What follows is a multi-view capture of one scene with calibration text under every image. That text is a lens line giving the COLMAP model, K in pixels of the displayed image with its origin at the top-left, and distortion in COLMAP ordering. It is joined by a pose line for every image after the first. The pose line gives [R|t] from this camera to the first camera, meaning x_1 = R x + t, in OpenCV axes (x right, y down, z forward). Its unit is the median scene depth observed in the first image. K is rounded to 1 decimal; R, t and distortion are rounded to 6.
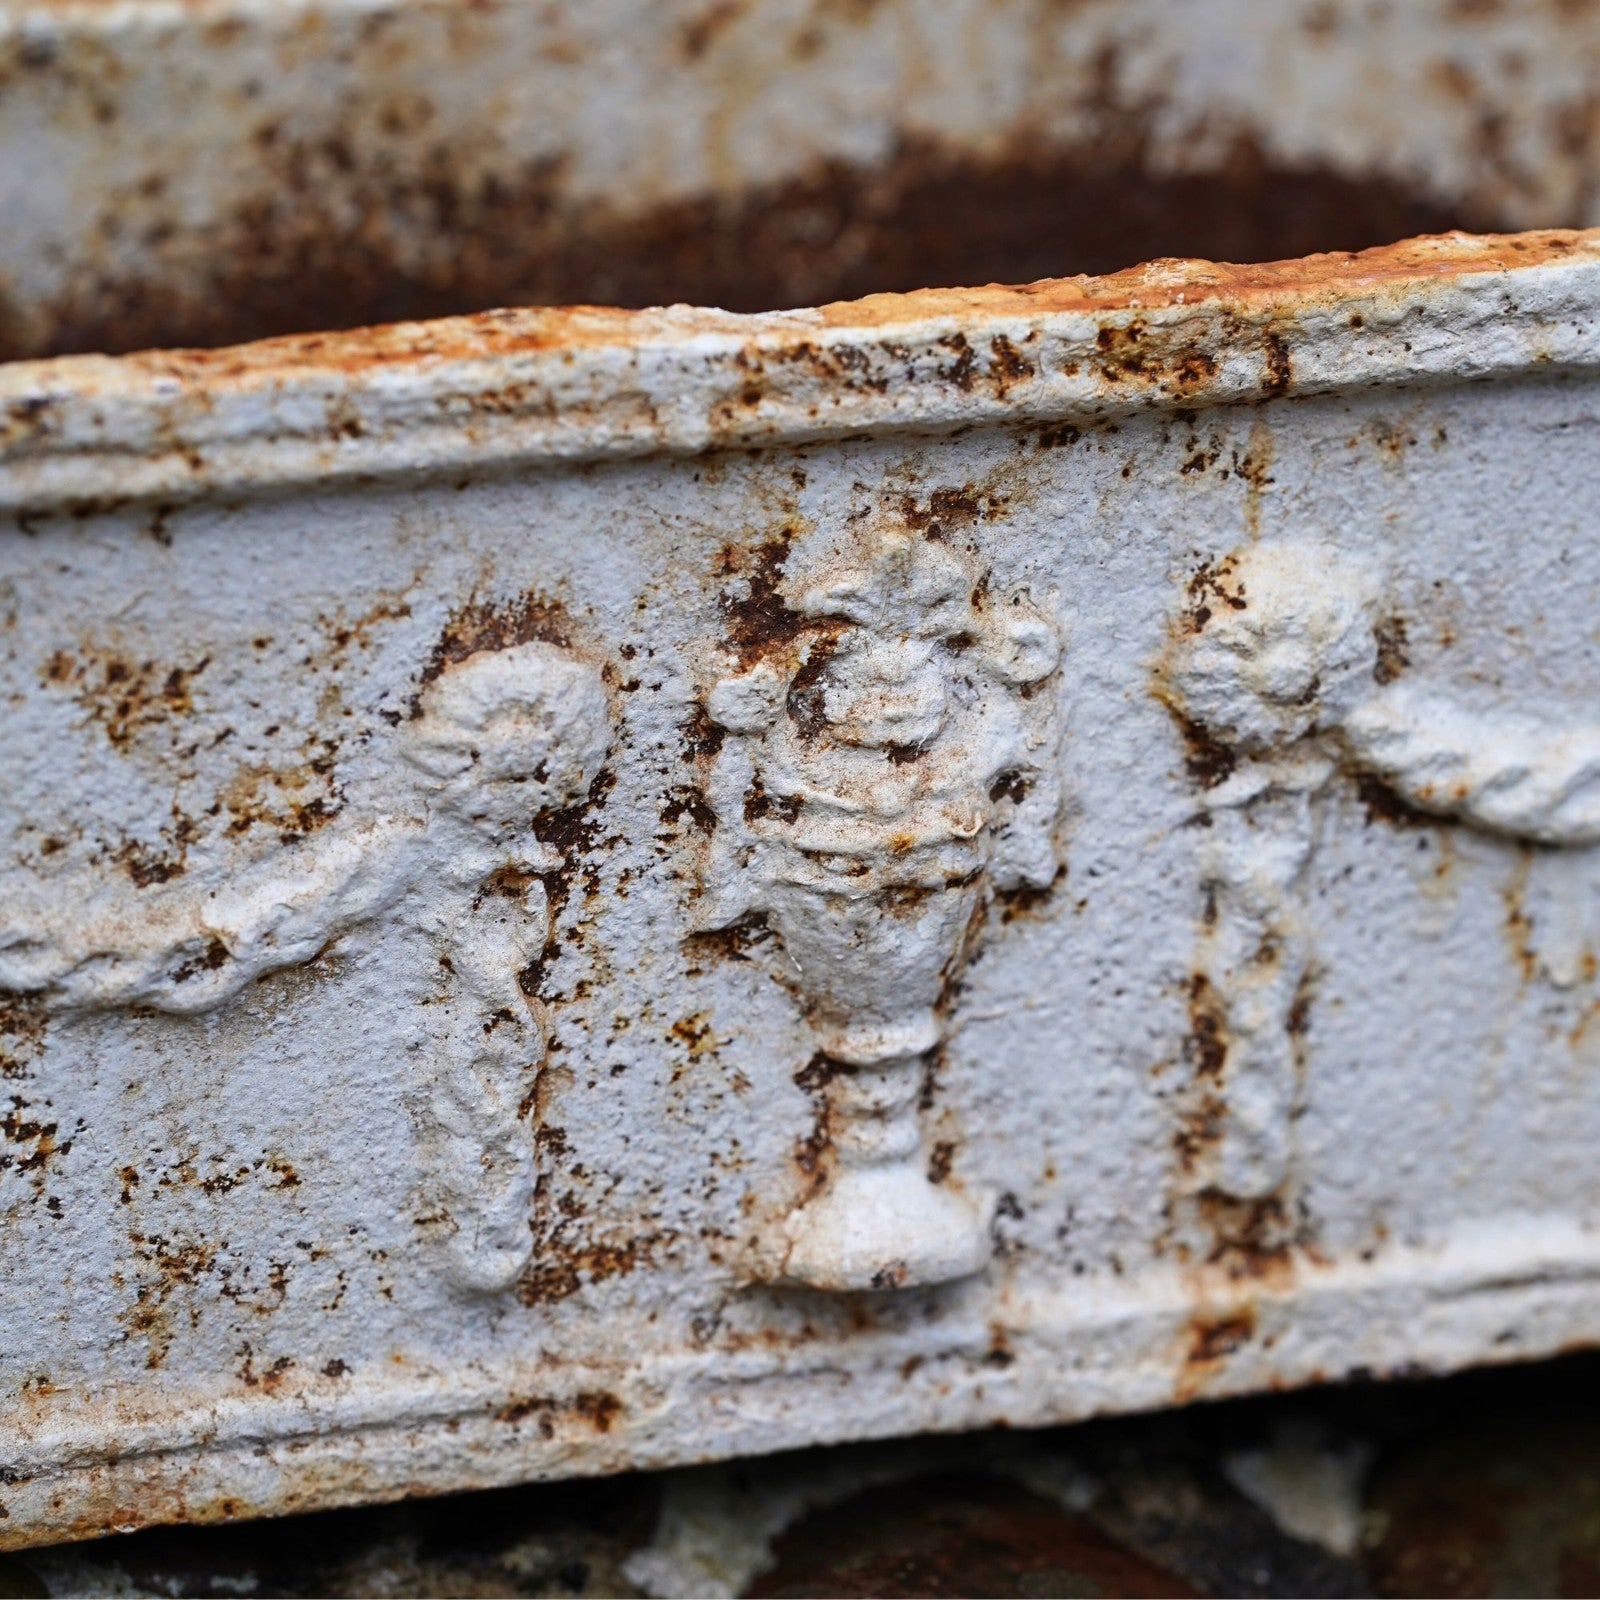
lens RADIAL K [[10132.7, 0, 800.0], [0, 10132.7, 800.0], [0, 0, 1]] dist [0.844178, -14.243345]
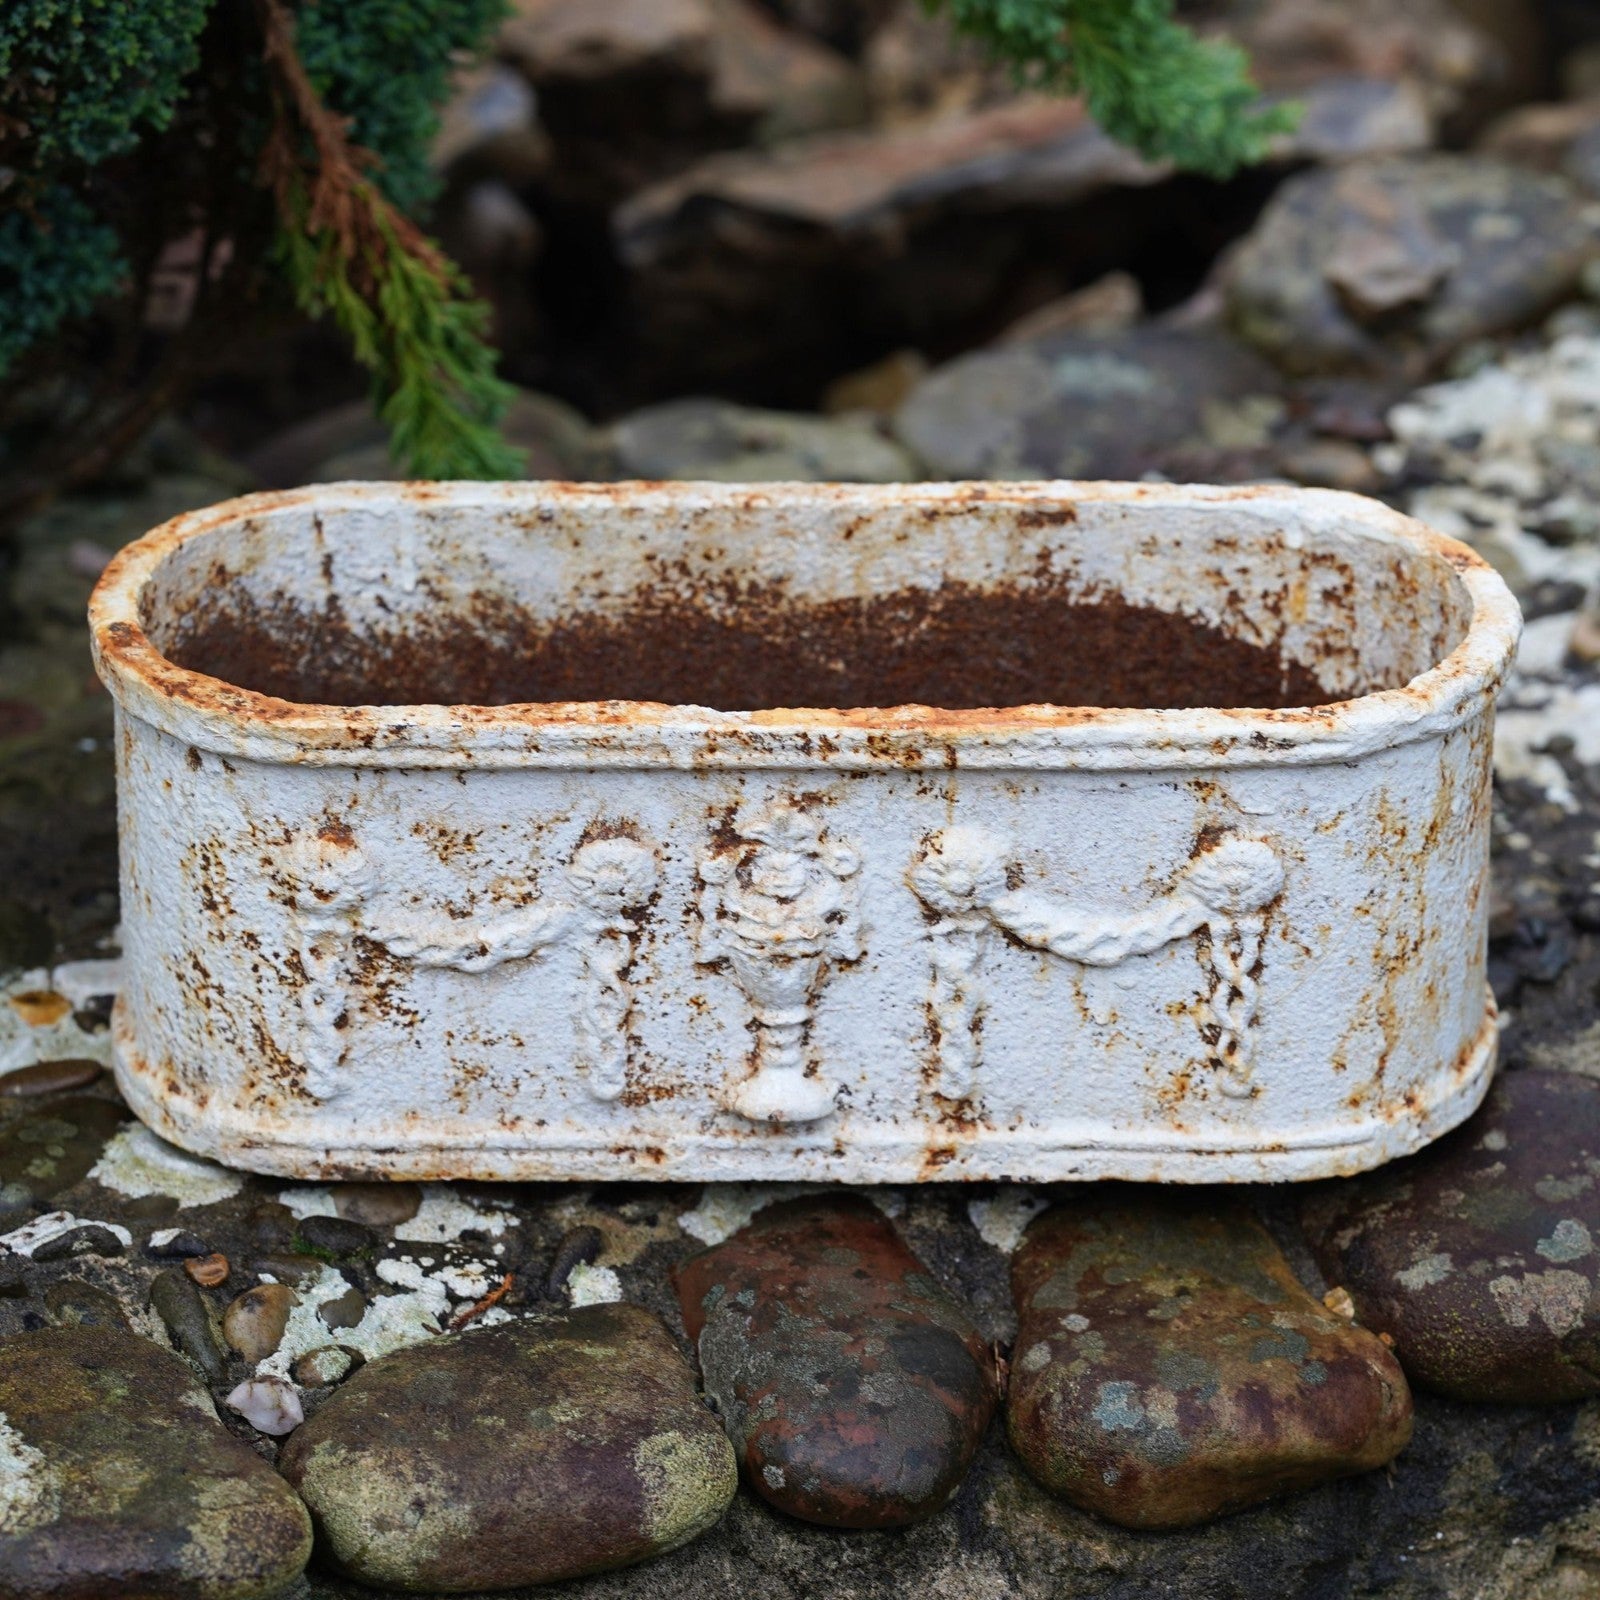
lens RADIAL K [[10132.7, 0, 800.0], [0, 10132.7, 800.0], [0, 0, 1]] dist [0.844178, -14.243345]
pose [[0.944316, 0.131464, -0.301637, 0.710706], [-0.097276, 0.987280, 0.125756, -0.319466], [0.314332, -0.089412, 0.945093, -1.191486]]
